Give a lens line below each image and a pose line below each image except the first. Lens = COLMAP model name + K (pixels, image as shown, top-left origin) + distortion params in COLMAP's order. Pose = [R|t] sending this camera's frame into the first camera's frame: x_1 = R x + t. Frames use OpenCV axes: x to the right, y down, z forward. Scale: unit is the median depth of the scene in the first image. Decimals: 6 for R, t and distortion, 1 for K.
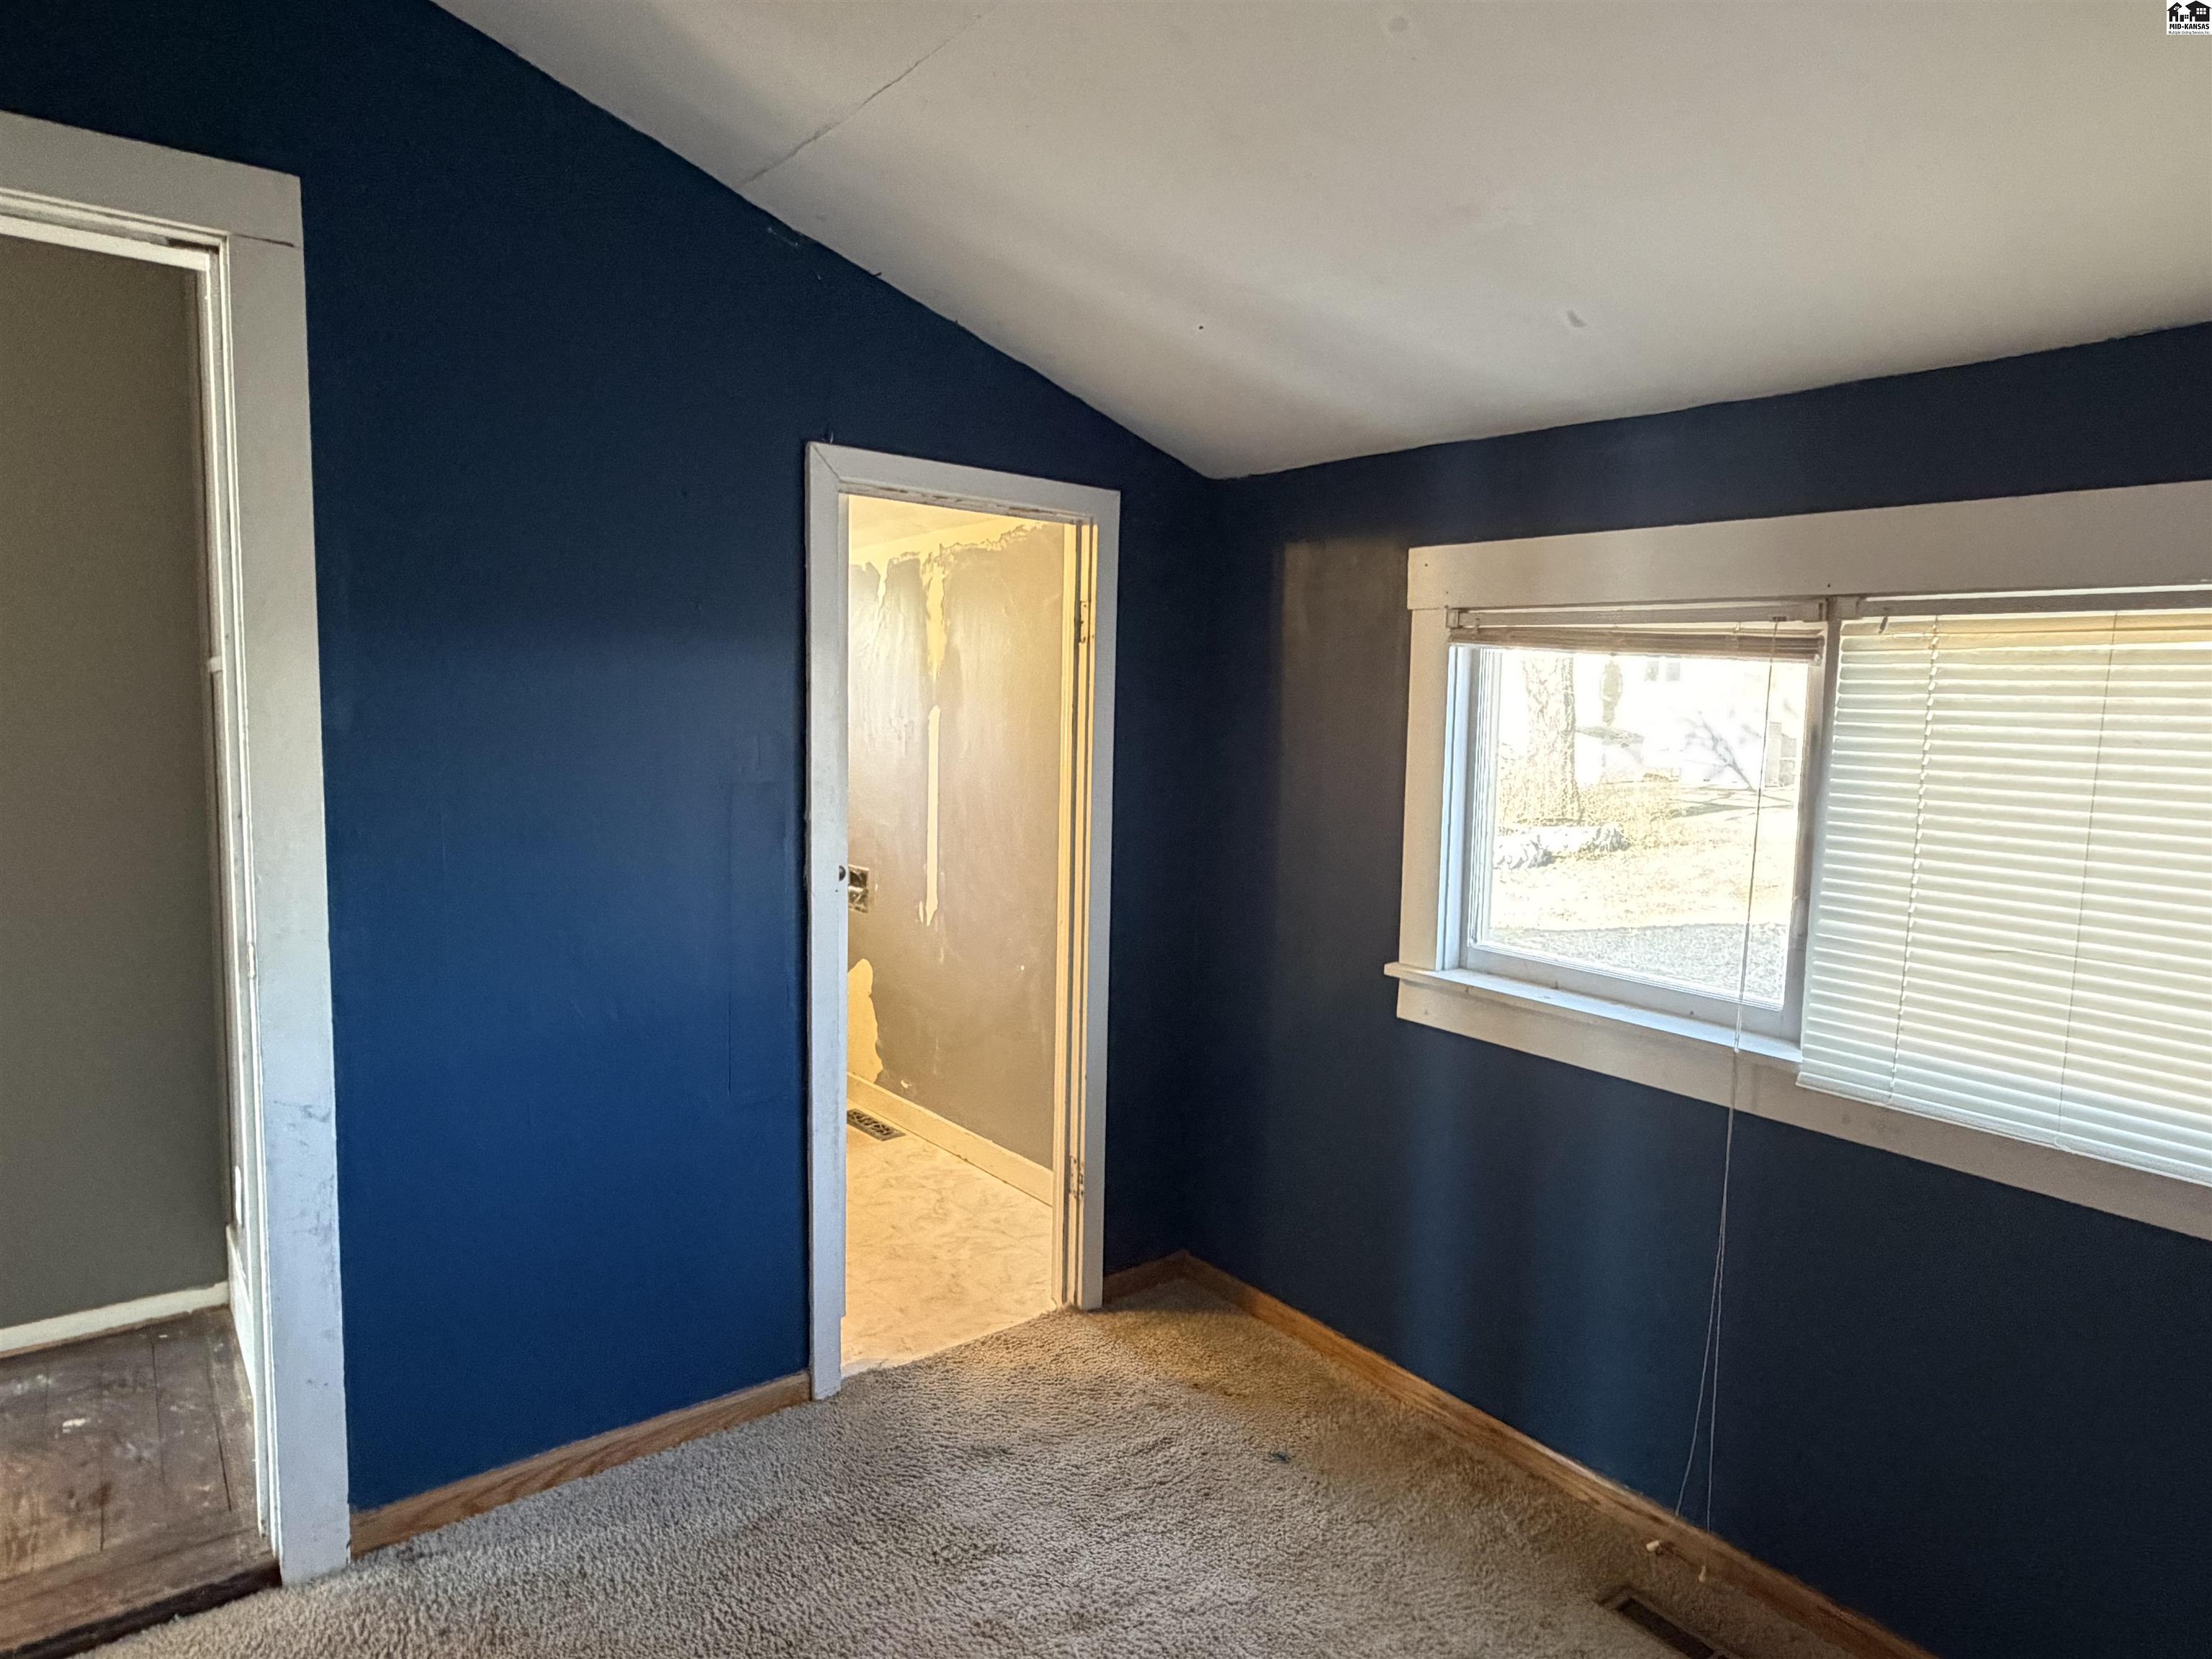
lens RADIAL K [[1288.2, 0, 1106.0], [0, 1288.2, 829.5], [0, 0, 1]] dist [-0.000569, -0.001197]
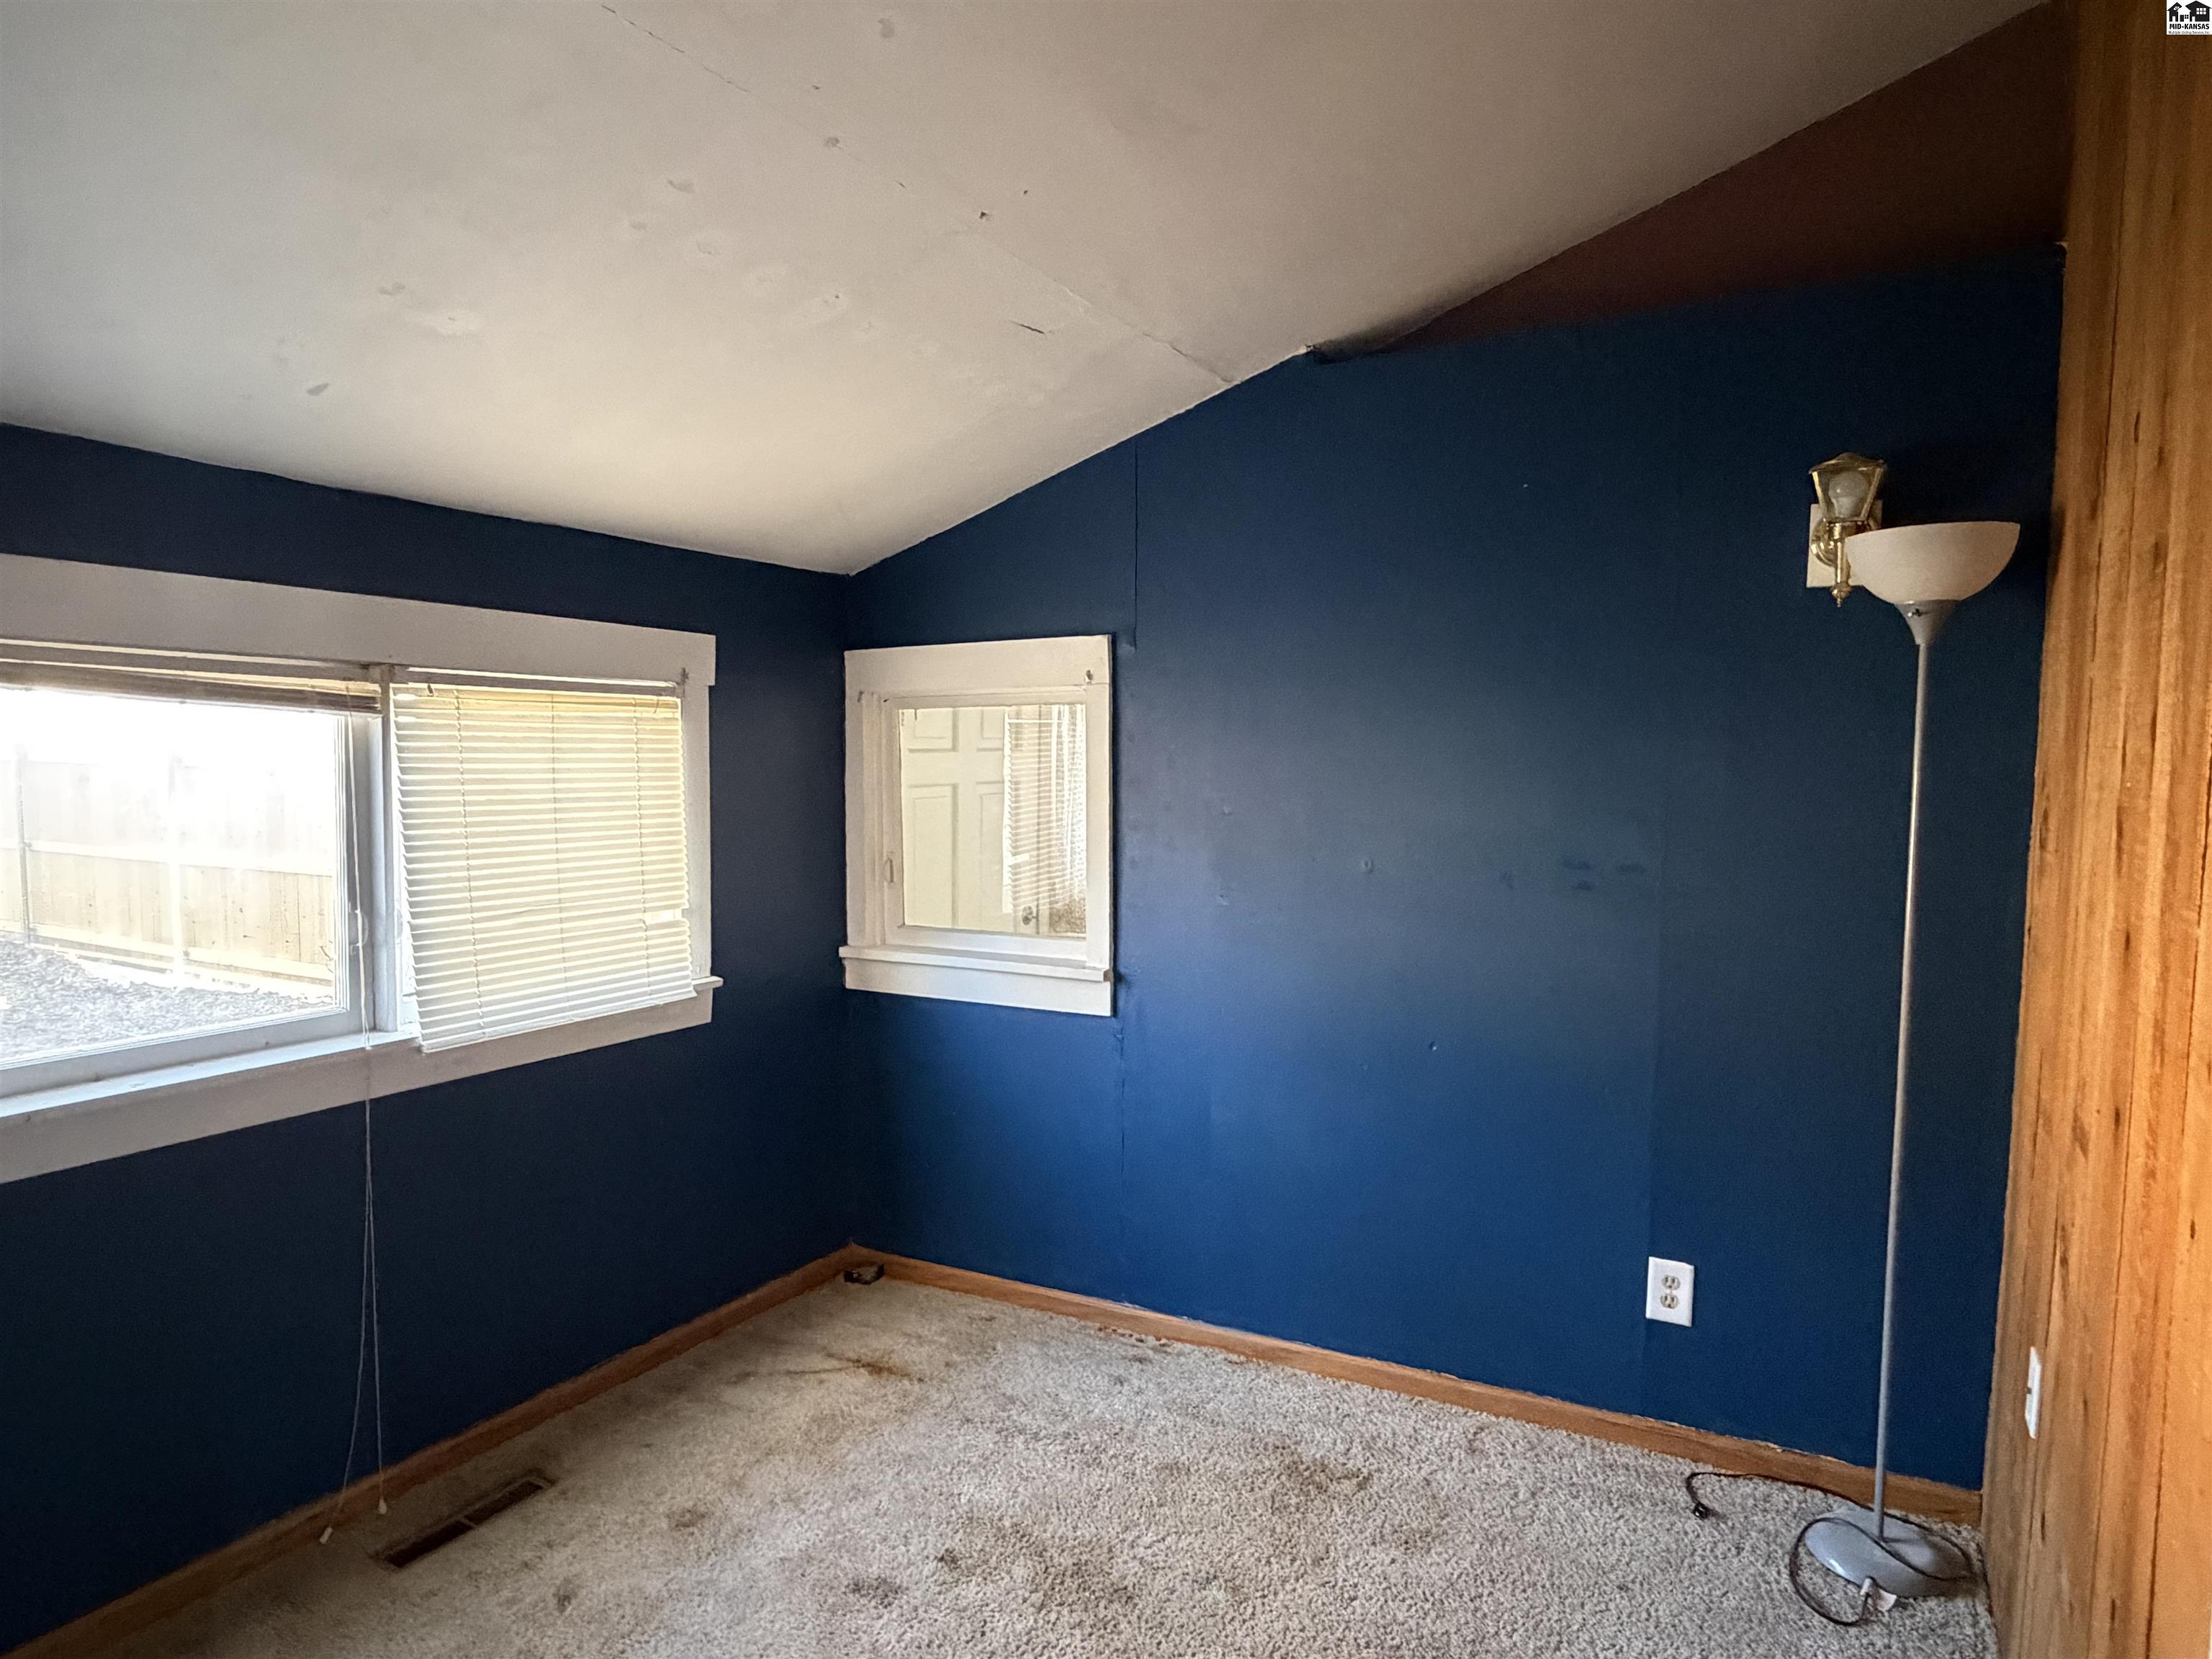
lens RADIAL K [[1288.2, 0, 1106.0], [0, 1288.2, 829.5], [0, 0, 1]] dist [-0.000569, -0.001197]
pose [[-0.384237, -0.089287, 0.918907, -0.817262], [0.072667, 0.989300, 0.126512, -0.122545], [-0.920370, 0.115385, -0.373637, 0.796430]]
